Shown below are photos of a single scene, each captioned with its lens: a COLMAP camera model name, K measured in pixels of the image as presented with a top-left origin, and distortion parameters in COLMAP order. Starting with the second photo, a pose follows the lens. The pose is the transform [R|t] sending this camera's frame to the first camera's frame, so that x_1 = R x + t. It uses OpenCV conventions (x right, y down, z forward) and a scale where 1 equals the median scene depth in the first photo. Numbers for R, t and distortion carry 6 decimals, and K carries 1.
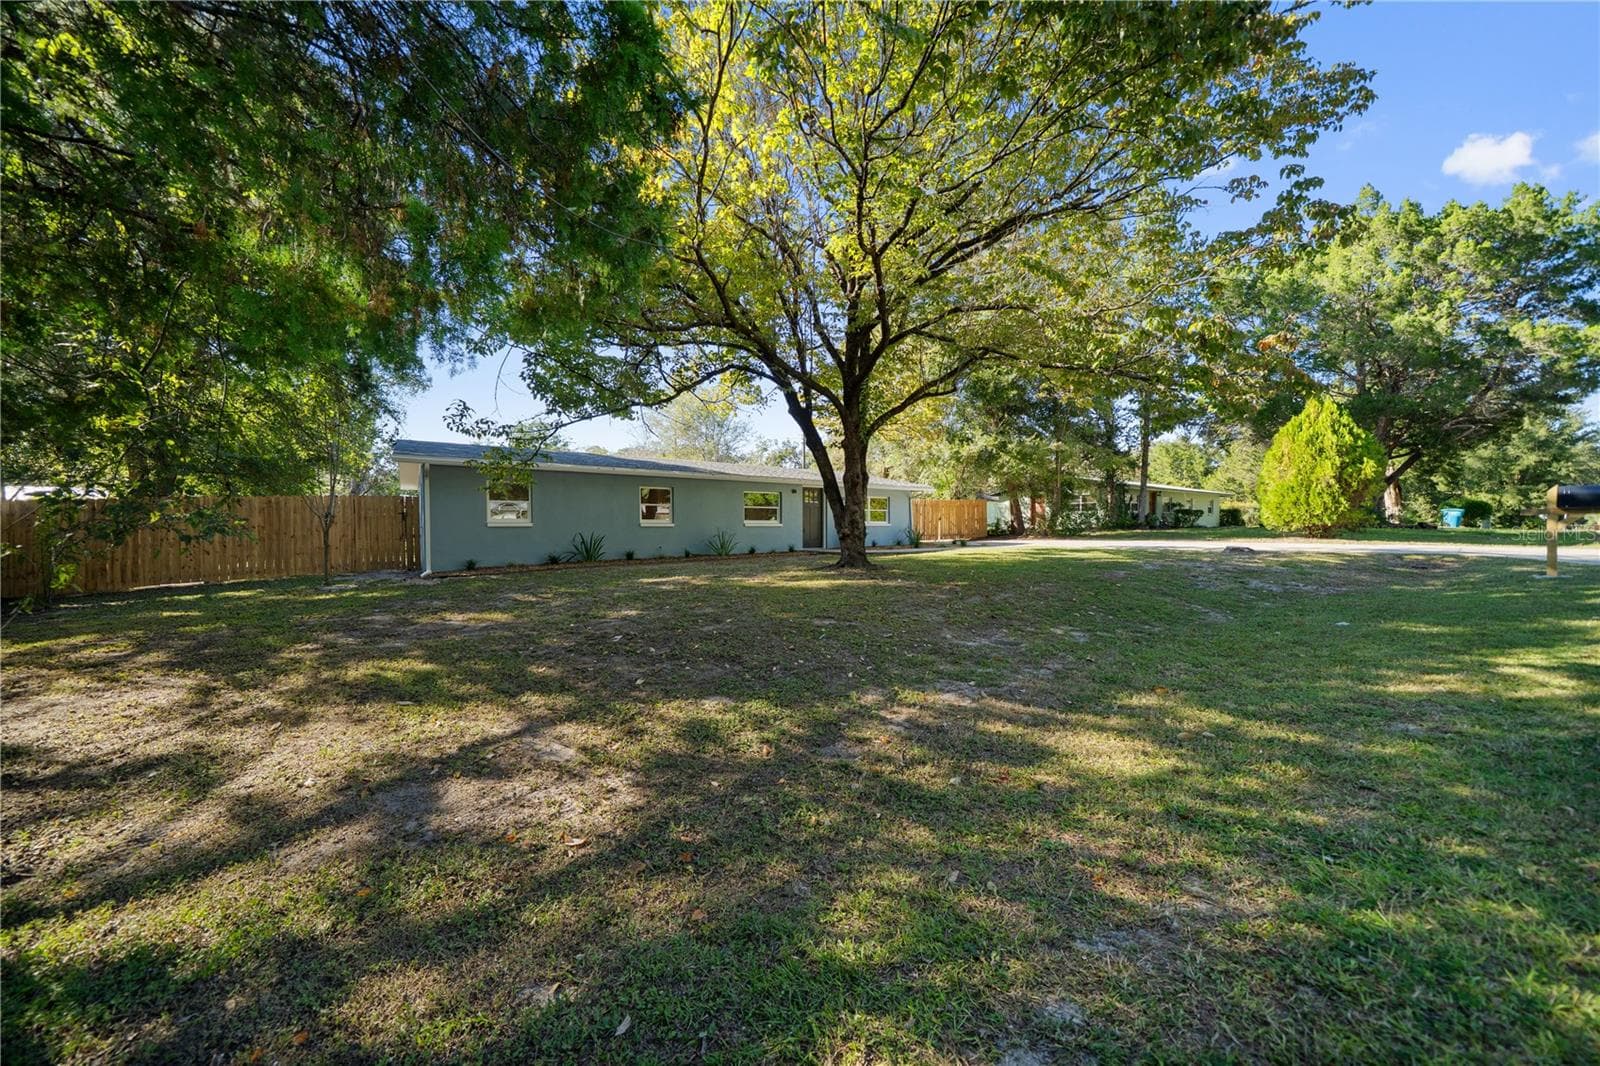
lens RADIAL K [[812.9, 0, 800.0], [0, 812.9, 533.0], [0, 0, 1]] dist [-0.003569, -0.000234]
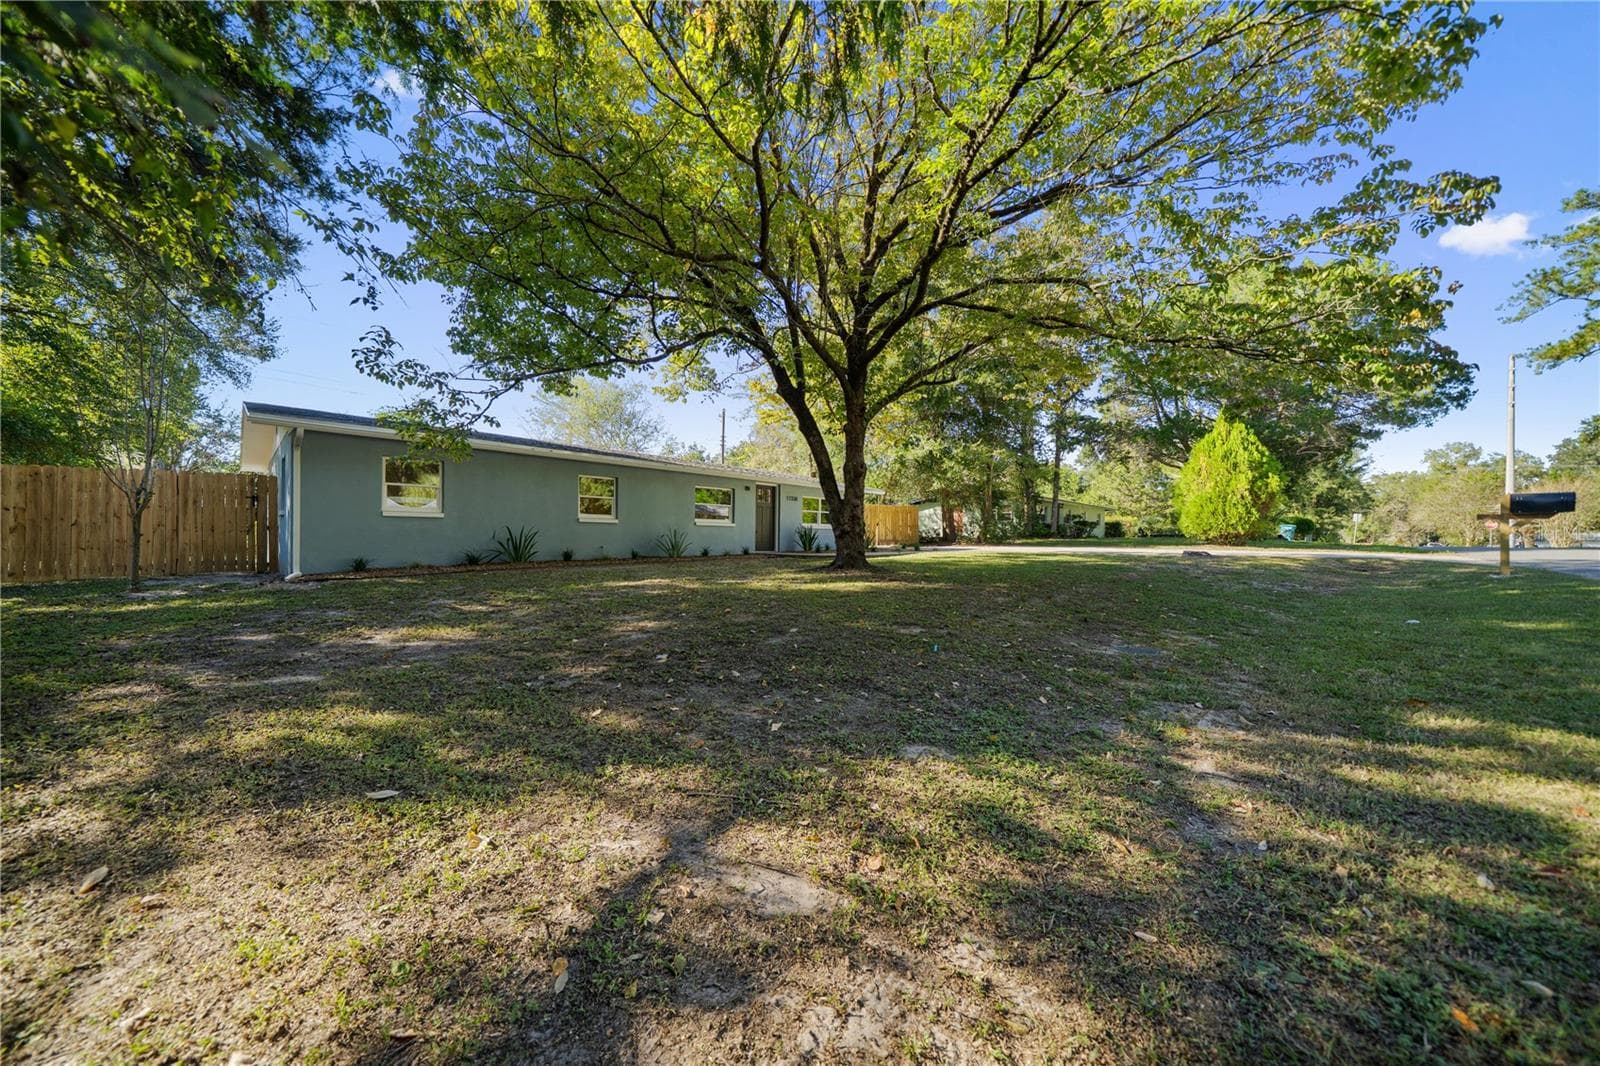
lens RADIAL K [[714.5, 0, 800.0], [0, 714.5, 533.0], [0, 0, 1]] dist [-0.000706, -0.000416]
pose [[0.965848, 0.016776, 0.258567, -0.179857], [-0.009276, 0.999501, -0.030197, 0.025466], [-0.258944, 0.026767, 0.965521, 0.246120]]
